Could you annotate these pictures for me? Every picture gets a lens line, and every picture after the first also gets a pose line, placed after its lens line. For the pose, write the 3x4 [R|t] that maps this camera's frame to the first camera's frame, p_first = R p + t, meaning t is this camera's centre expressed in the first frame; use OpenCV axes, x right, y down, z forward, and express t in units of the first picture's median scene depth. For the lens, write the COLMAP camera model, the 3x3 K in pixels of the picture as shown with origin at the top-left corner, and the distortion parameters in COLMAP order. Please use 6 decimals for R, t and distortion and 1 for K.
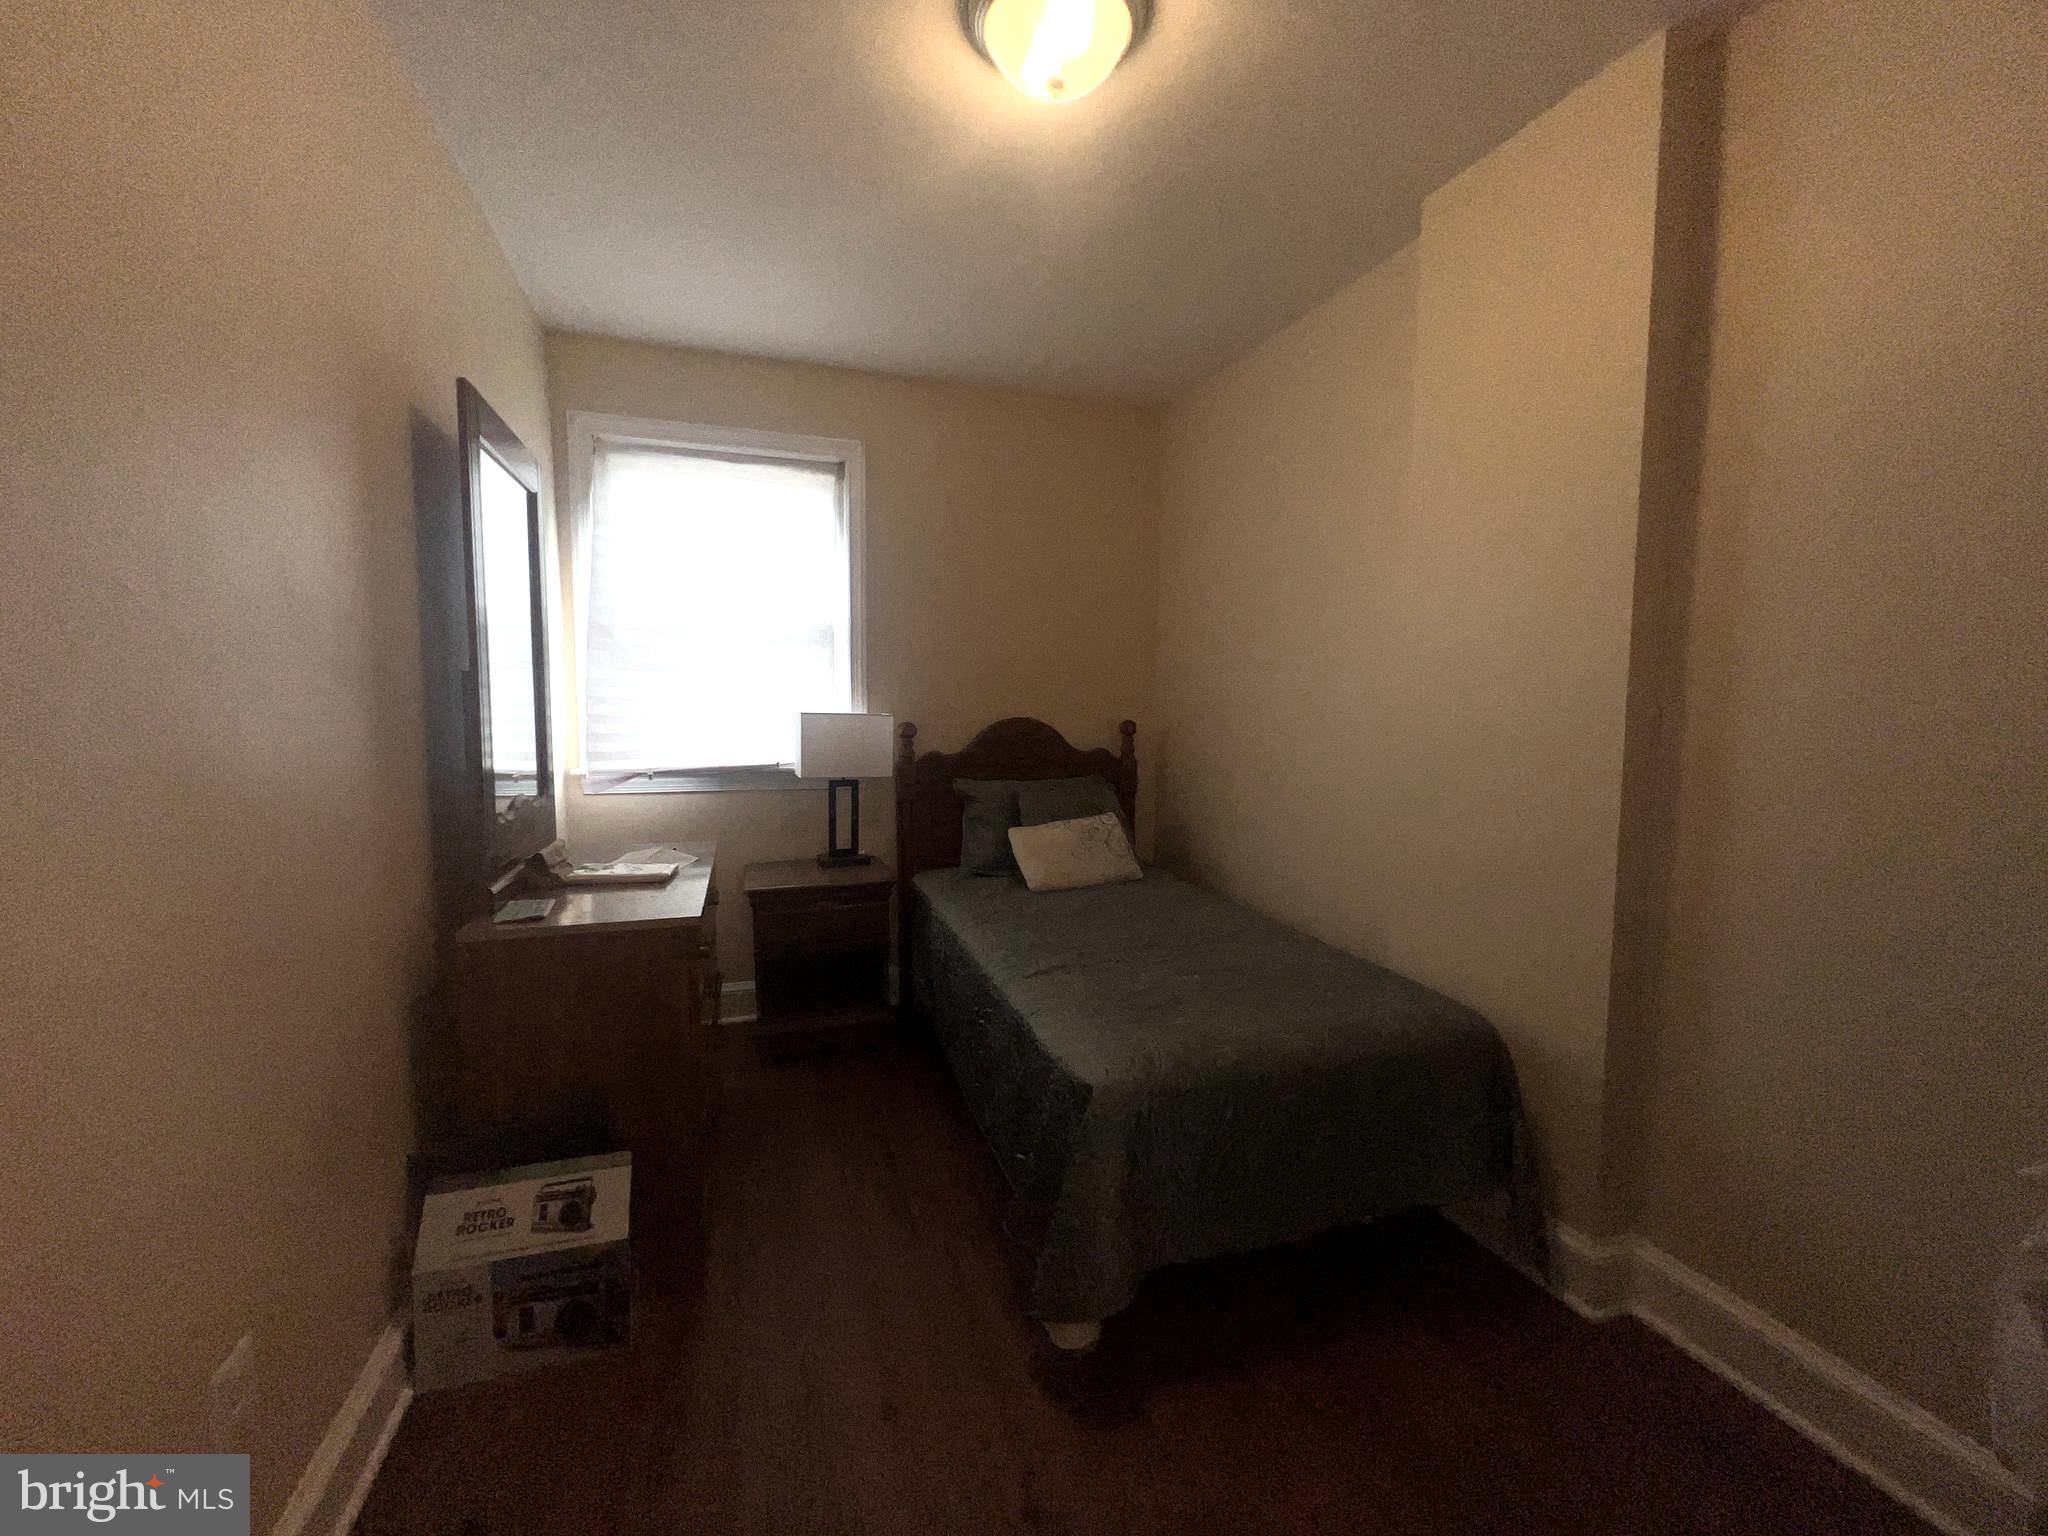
lens RADIAL K [[824.6, 0, 1003.3], [0, 824.6, 766.1], [0, 0, 1]] dist [-0.008715, 0.000529]
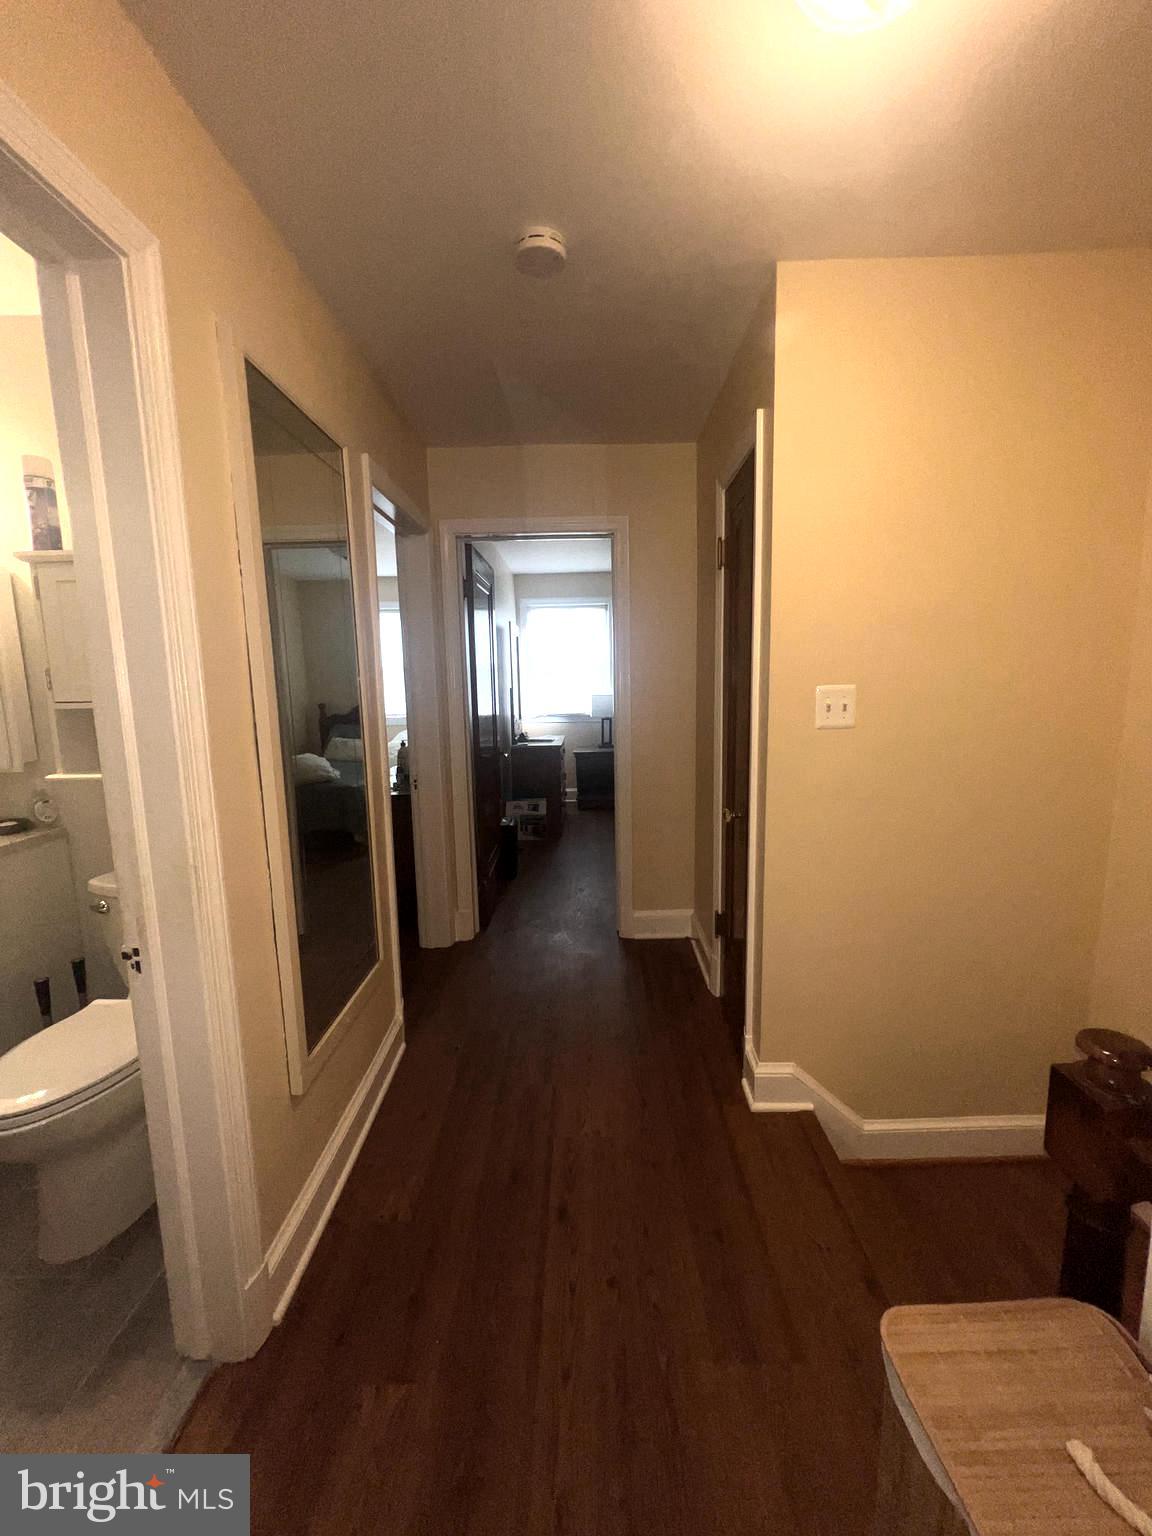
lens RADIAL K [[618.5, 0, 573.8], [0, 618.5, 760.0], [0, 0, 1]] dist [-0.008715, 0.000529]
pose [[0.951808, 0.026107, -0.305580, 0.614453], [-0.006561, 0.997876, 0.064818, 0.044695], [0.306624, -0.059689, 0.949957, -1.852570]]
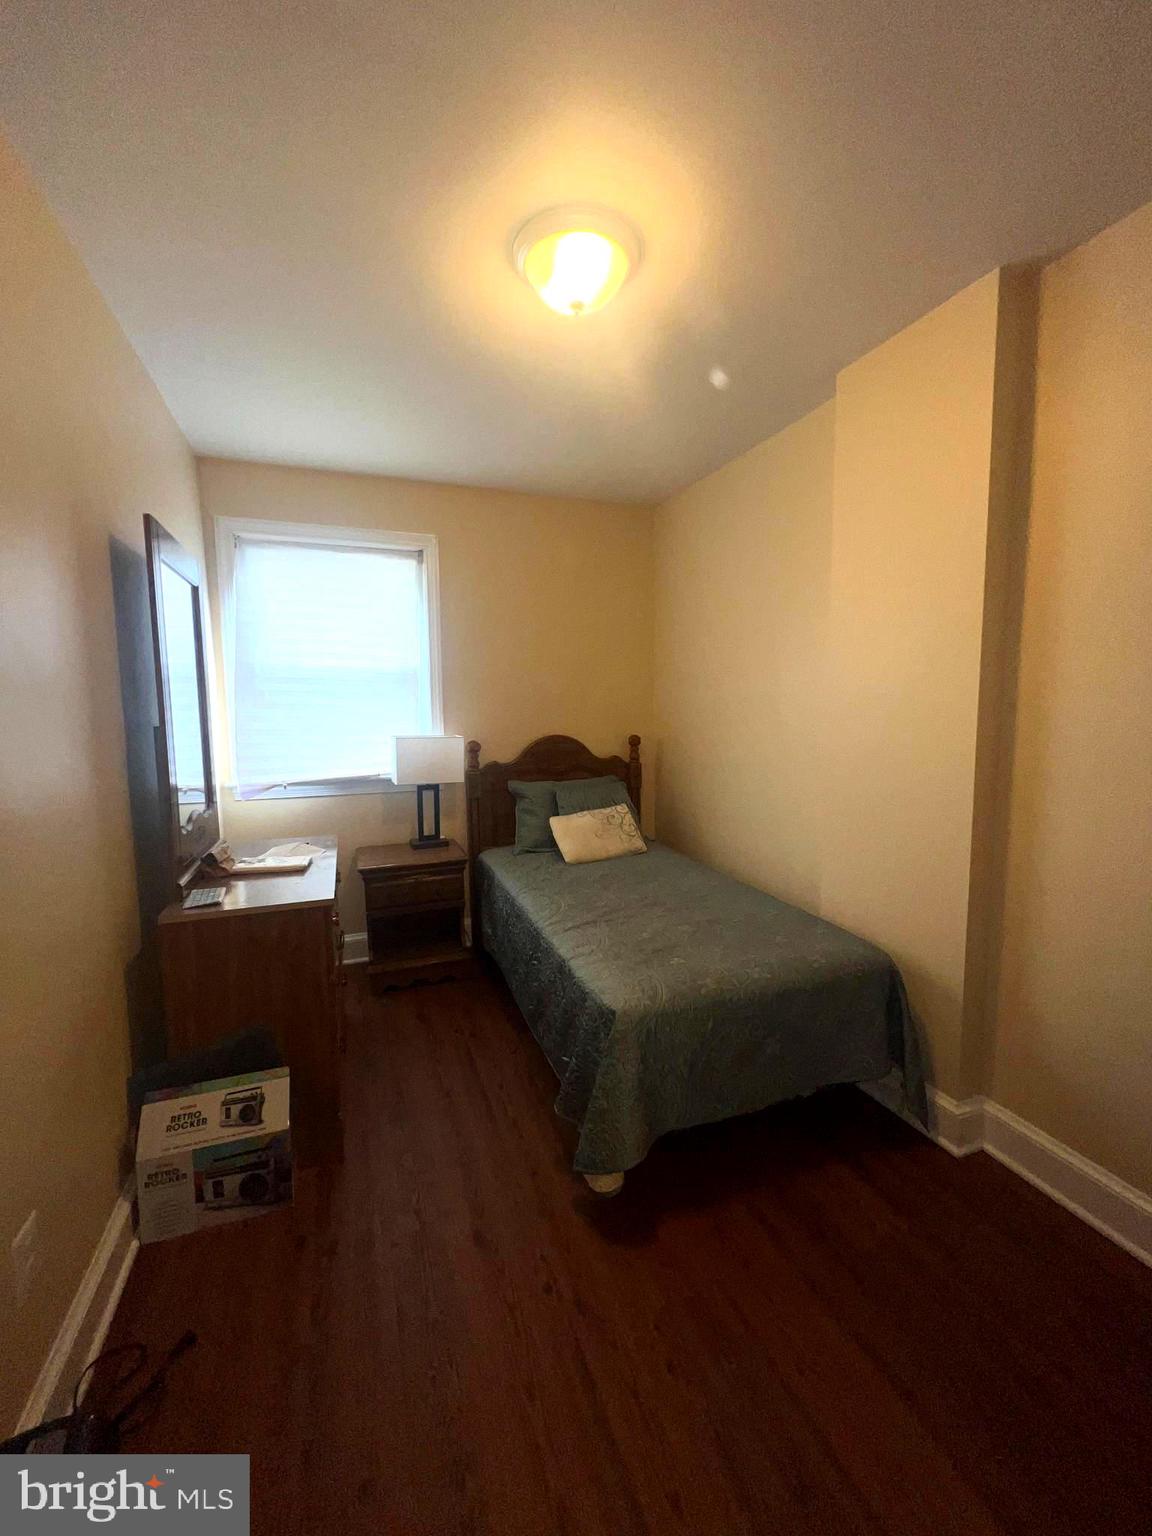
lens RADIAL K [[618.5, 0, 565.9], [0, 618.5, 768.6], [0, 0, 1]] dist [-0.008715, 0.000529]
pose [[0.999011, -0.020583, 0.039416, -0.009580], [0.019729, 0.999564, 0.021953, -0.048094], [-0.039851, -0.021153, 0.998982, -0.053337]]
